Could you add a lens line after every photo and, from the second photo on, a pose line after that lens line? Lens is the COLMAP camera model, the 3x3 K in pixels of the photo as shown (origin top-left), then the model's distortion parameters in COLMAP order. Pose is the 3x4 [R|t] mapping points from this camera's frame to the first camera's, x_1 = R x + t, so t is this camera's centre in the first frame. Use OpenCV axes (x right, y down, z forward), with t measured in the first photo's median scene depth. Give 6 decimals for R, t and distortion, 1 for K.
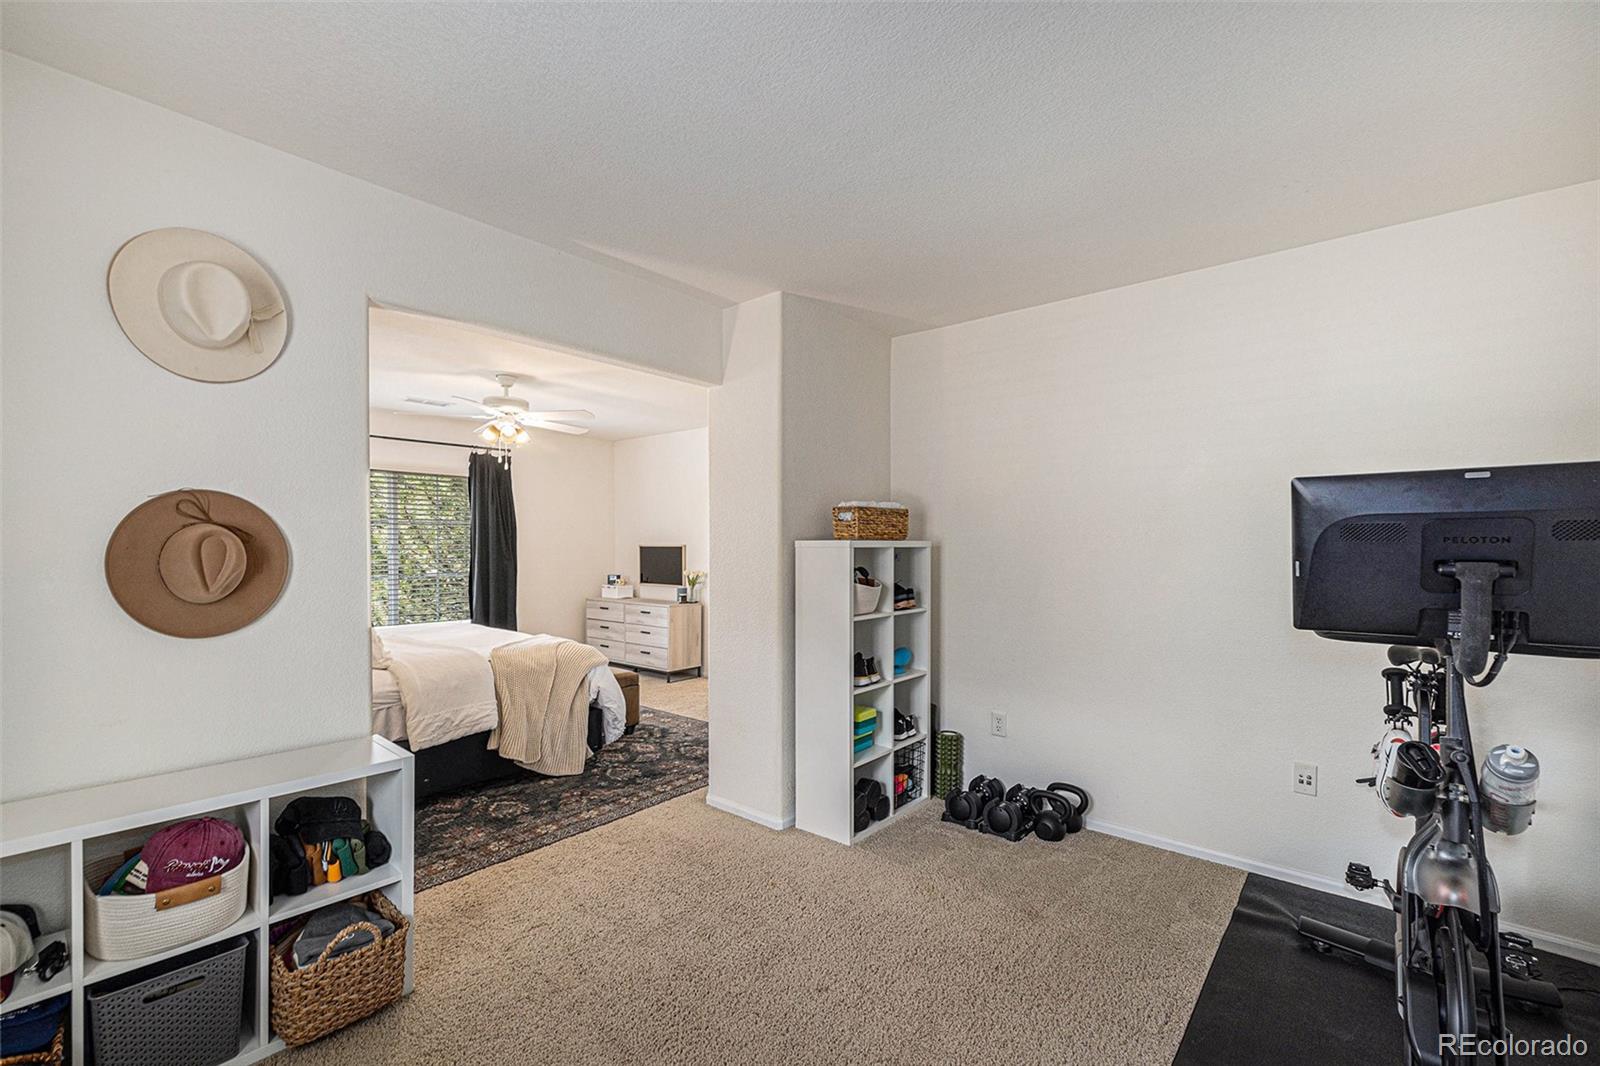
lens RADIAL K [[677.4, 0, 803.1], [0, 677.4, 526.9], [0, 0, 1]] dist [0.001833, -0.000056]
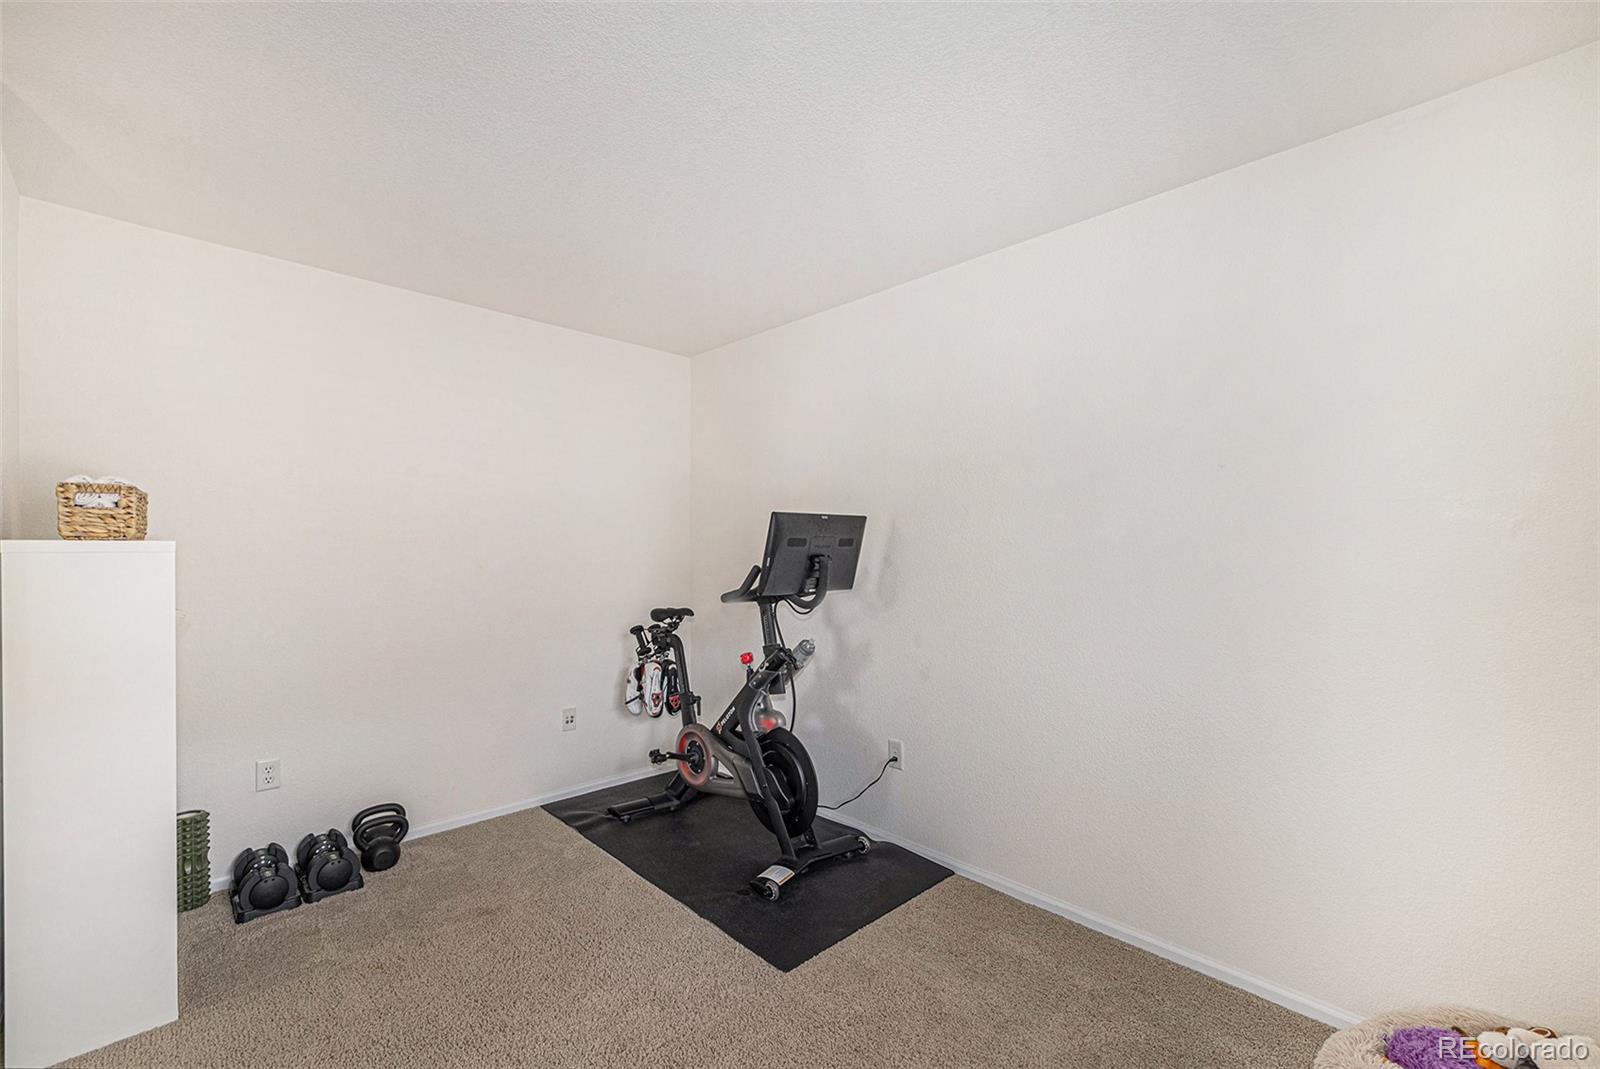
lens RADIAL K [[677.4, 0, 803.1], [0, 677.4, 528.4], [0, 0, 1]] dist [0.001833, -0.000056]
pose [[0.104302, 0.026979, 0.994180, -0.572069], [-0.029234, 0.999283, -0.024050, 0.006602], [-0.994116, -0.026556, 0.105016, 0.395476]]
